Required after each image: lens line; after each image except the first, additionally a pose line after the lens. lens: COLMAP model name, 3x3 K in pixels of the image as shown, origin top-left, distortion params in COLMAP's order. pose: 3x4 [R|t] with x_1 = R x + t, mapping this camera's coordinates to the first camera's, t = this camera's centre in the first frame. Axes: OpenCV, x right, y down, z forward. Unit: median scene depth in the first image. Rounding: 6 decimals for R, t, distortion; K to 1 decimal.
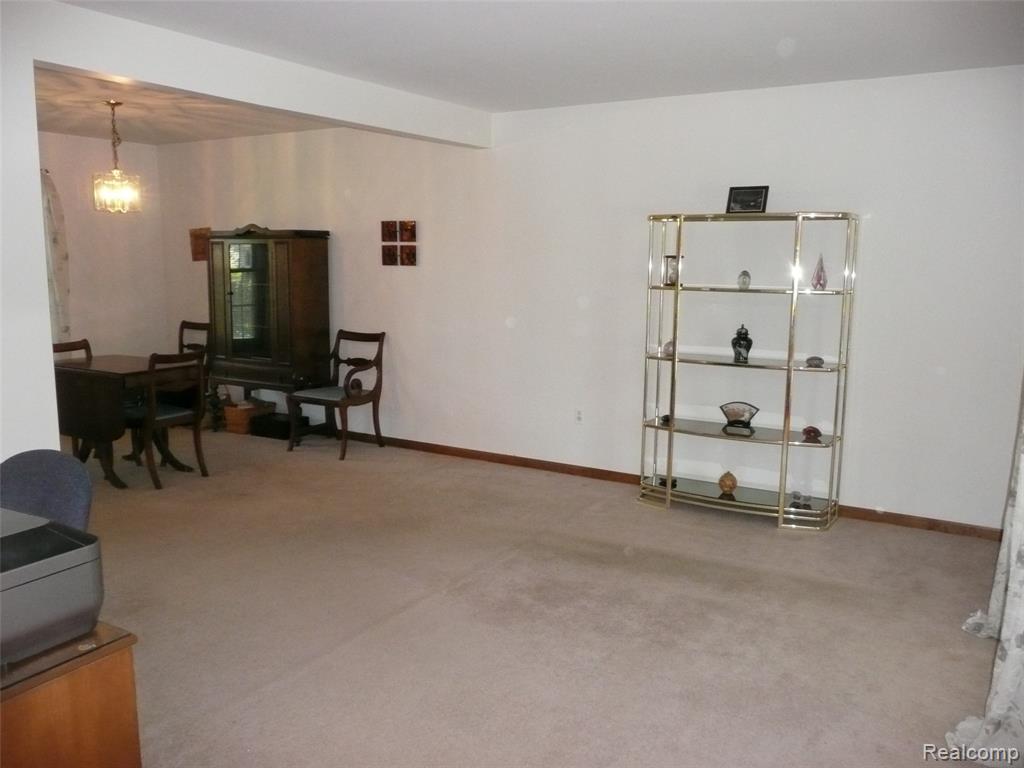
lens RADIAL K [[859.4, 0, 513.0], [0, 859.4, 384.8], [0, 0, 1]] dist [-0.033349, 0.038305]
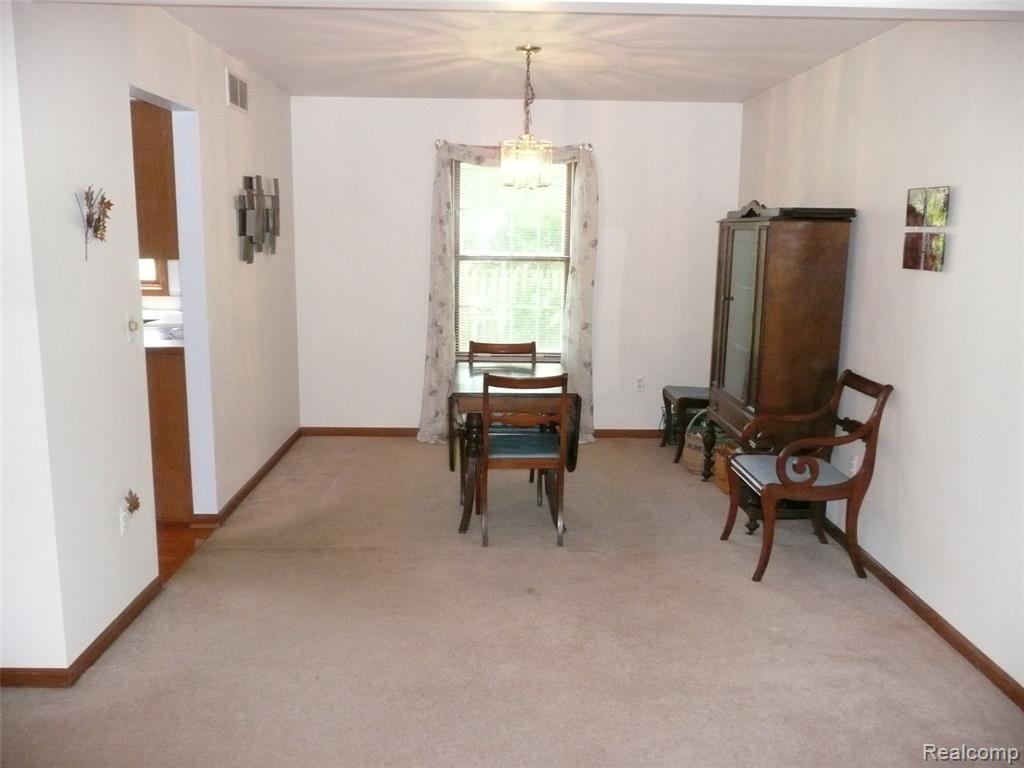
lens RADIAL K [[859.4, 0, 511.1], [0, 859.4, 383.1], [0, 0, 1]] dist [-0.033349, 0.038305]
pose [[0.544776, 0.147481, -0.825511, 0.184115], [-0.136309, 0.986895, 0.086359, -0.078228], [0.827429, 0.065478, 0.557740, 0.479259]]
